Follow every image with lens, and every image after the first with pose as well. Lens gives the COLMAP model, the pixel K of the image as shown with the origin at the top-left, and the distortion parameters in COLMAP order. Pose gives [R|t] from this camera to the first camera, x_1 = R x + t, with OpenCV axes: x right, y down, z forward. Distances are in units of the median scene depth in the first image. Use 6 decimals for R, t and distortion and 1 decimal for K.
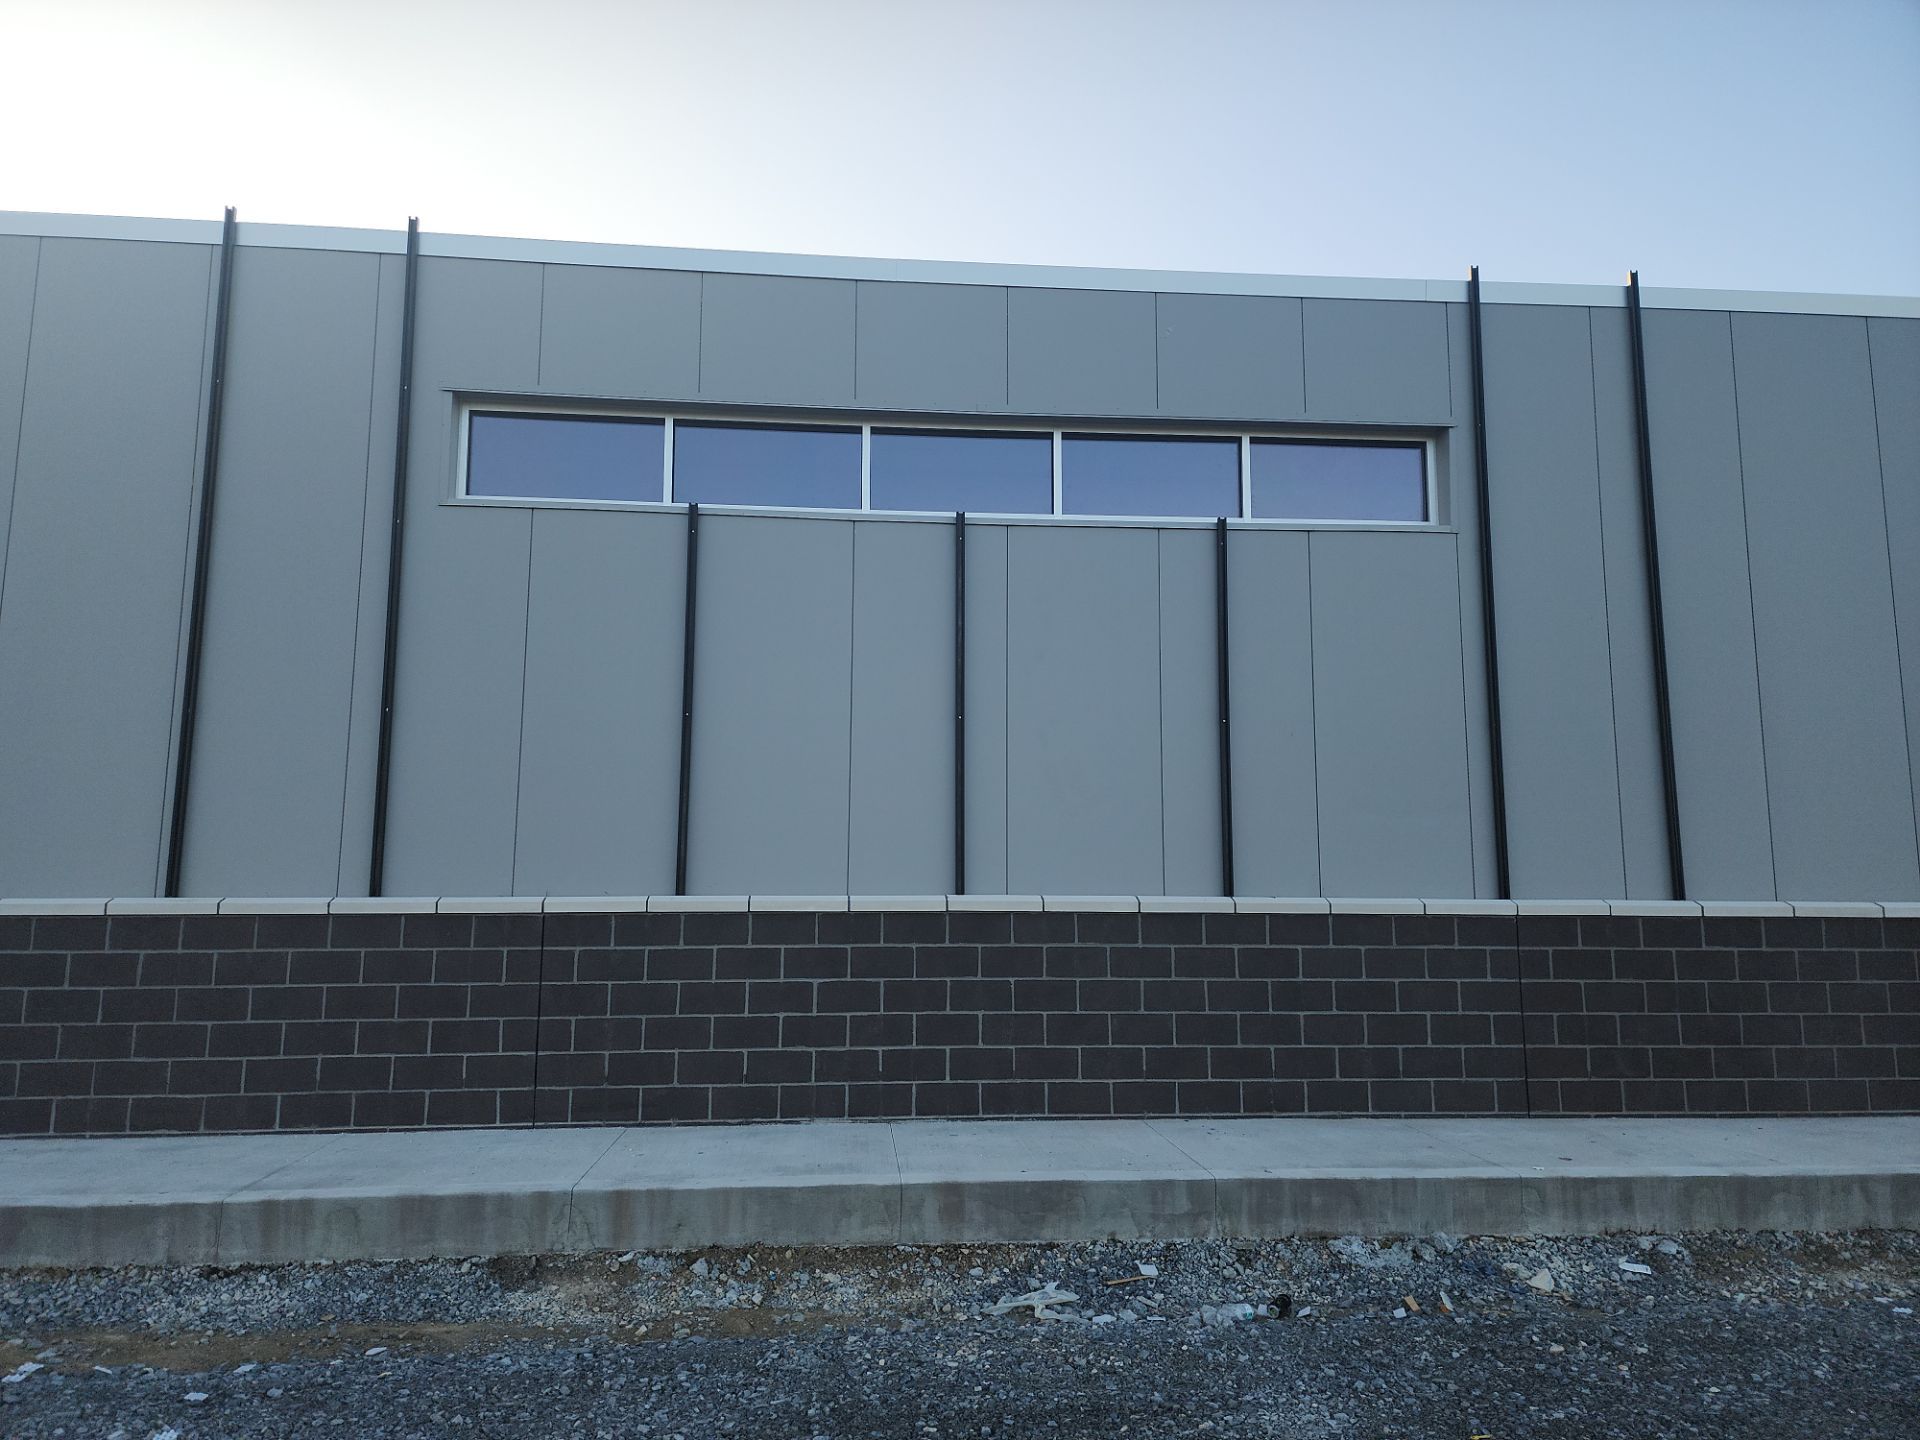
lens RADIAL K [[1305.4, 0, 962.9], [0, 1305.4, 716.1], [0, 0, 1]] dist [0.062582, -0.021177]
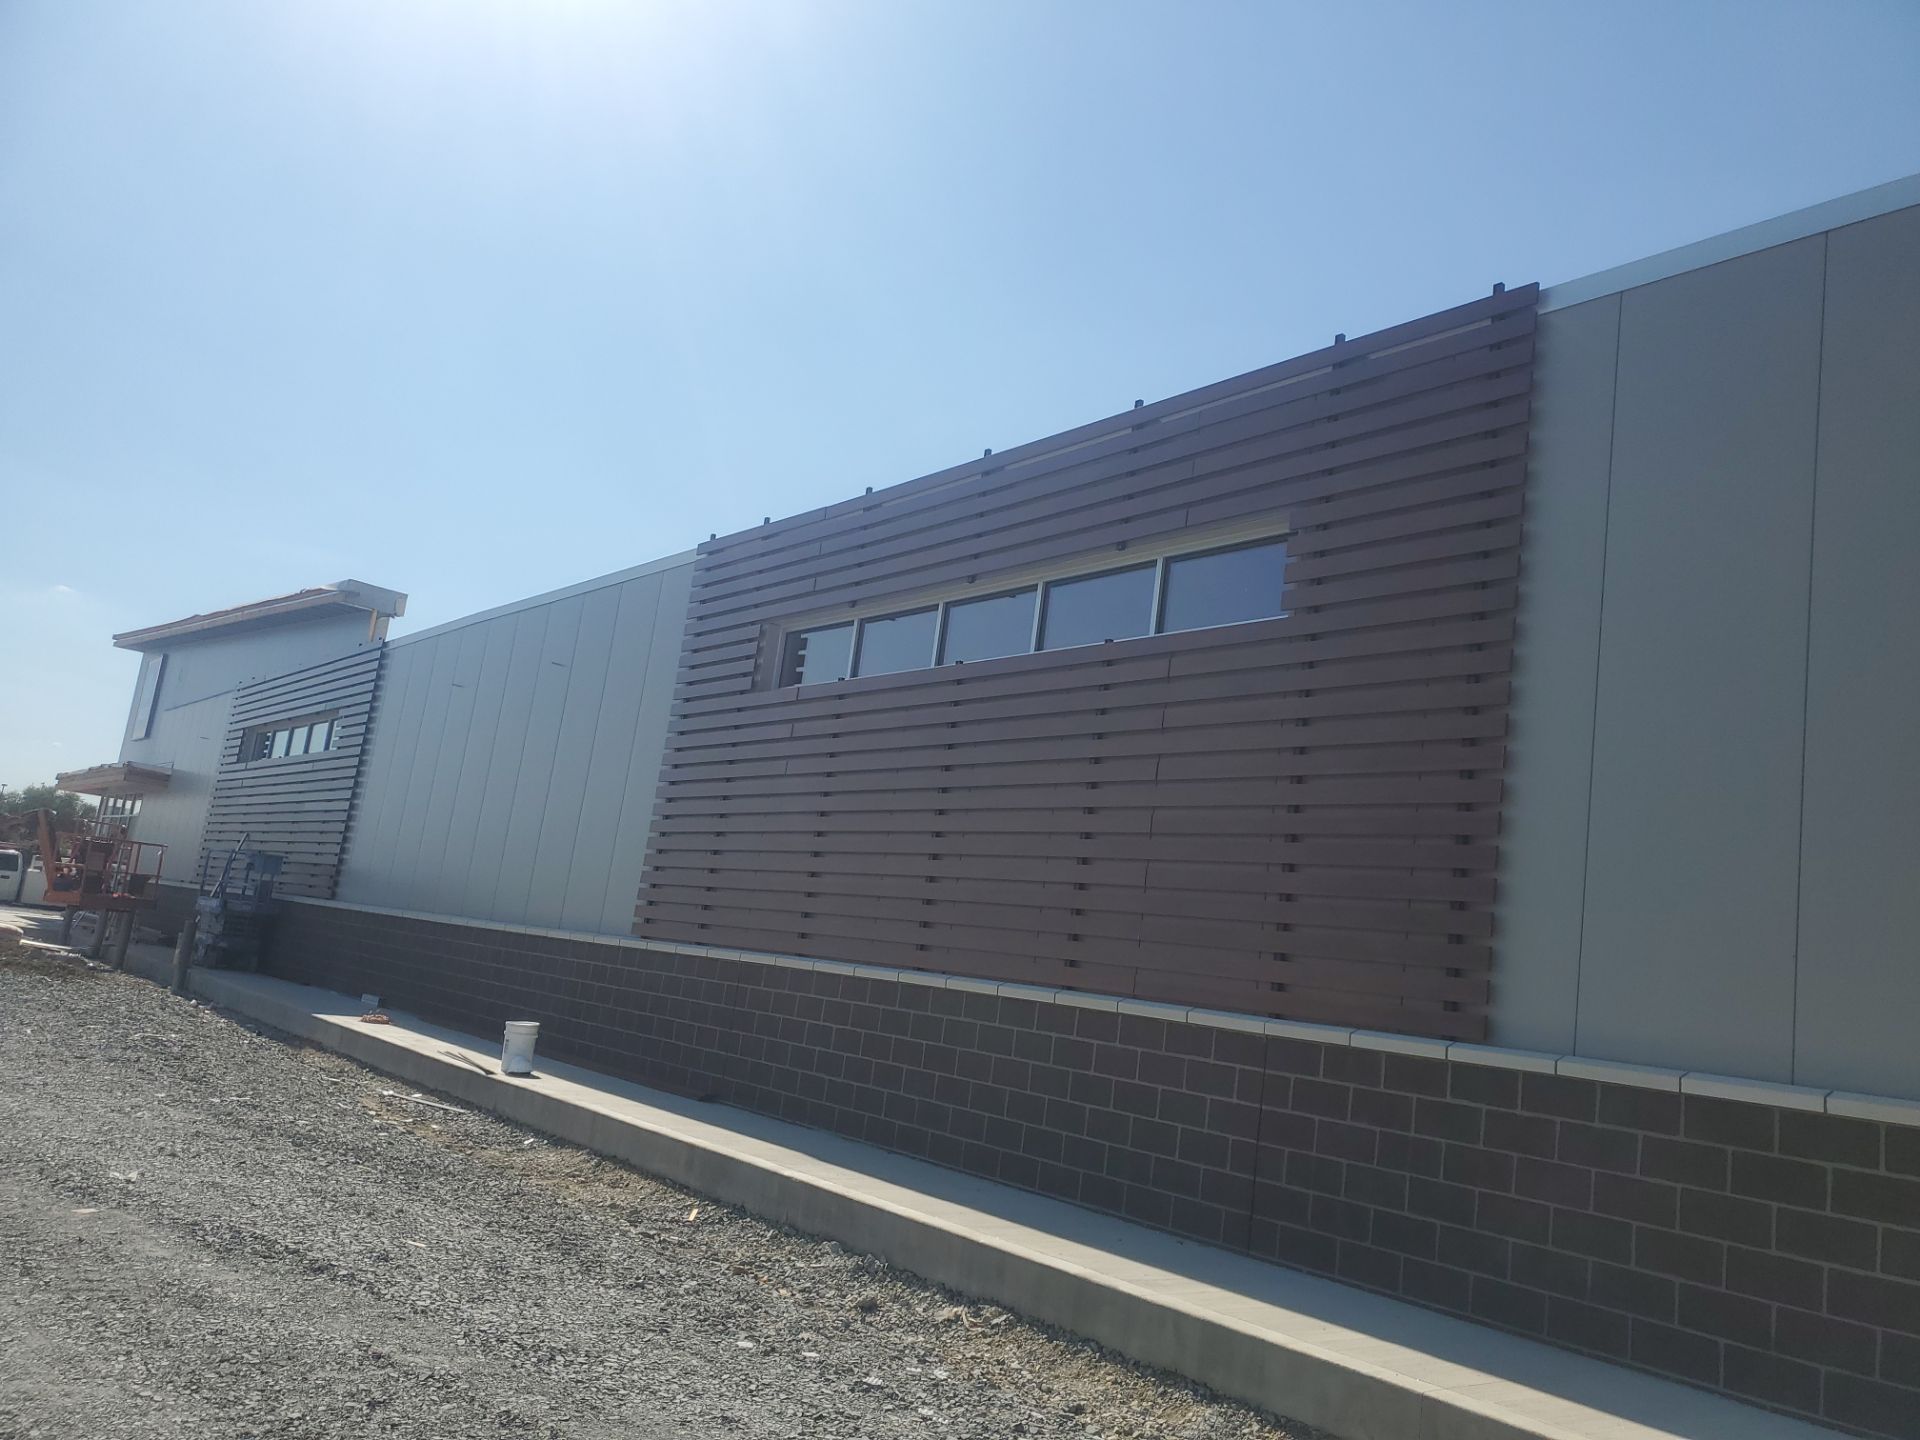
lens RADIAL K [[1524.1, 0, 961.5], [0, 1524.1, 711.4], [0, 0, 1]] dist [0.046808, -0.046498]
pose [[0.538156, -0.081129, -0.838931, 1.280819], [-0.009188, 0.994733, -0.102090, 0.040794], [0.842795, 0.062649, 0.534576, 0.256526]]
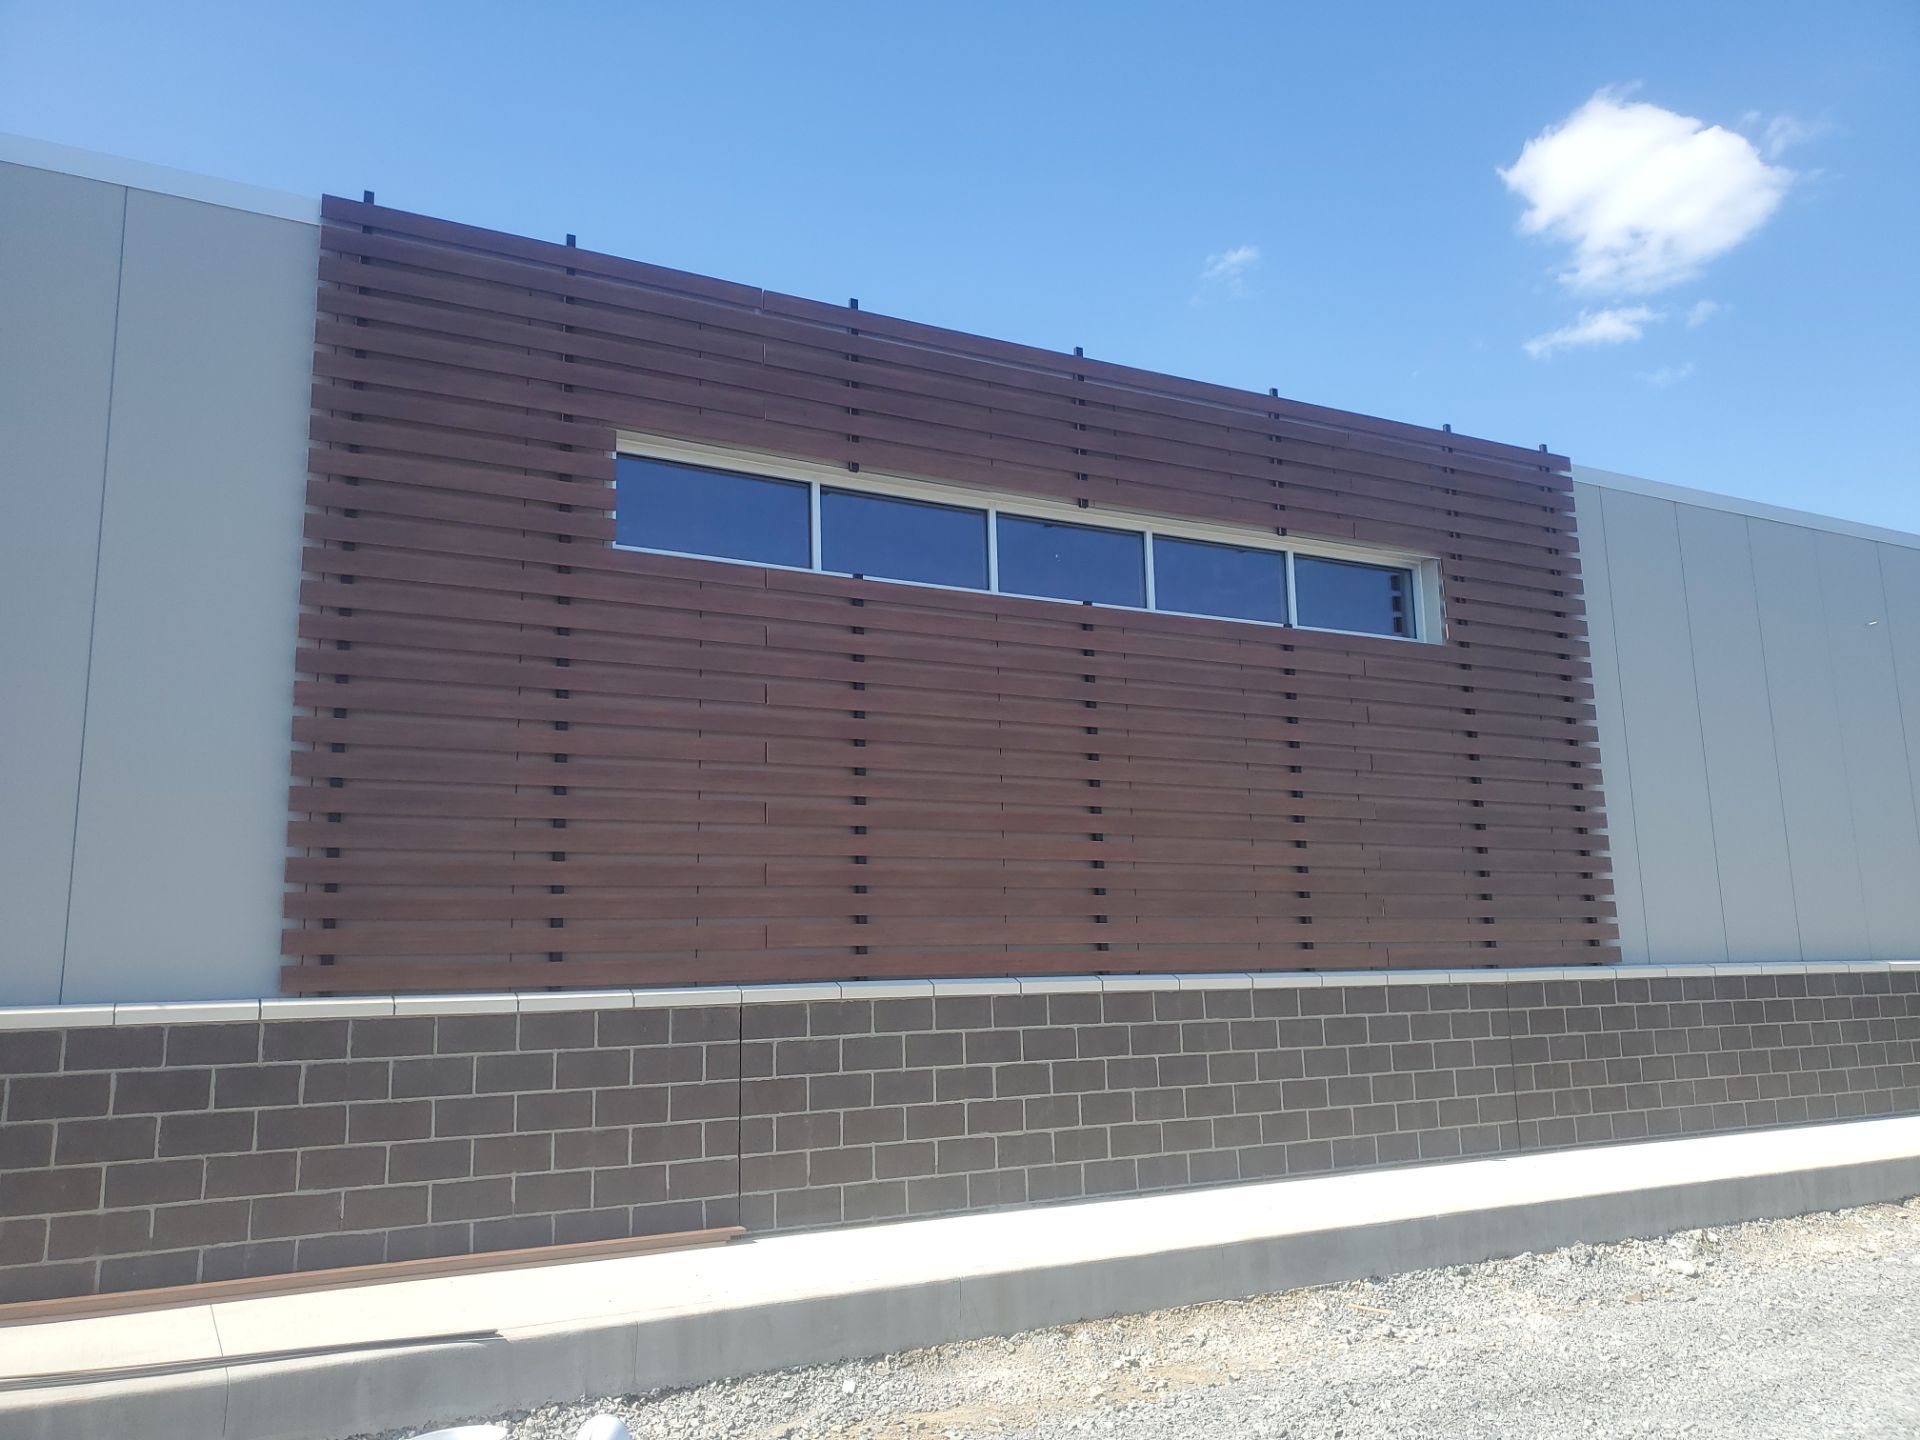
lens RADIAL K [[1524.1, 0, 965.3], [0, 1524.1, 720.2], [0, 0, 1]] dist [0.046808, -0.046498]
pose [[0.911852, 0.044326, 0.408118, -0.613967], [-0.028947, 0.998622, -0.043785, -0.007049], [-0.409497, 0.028111, 0.911878, -0.051108]]
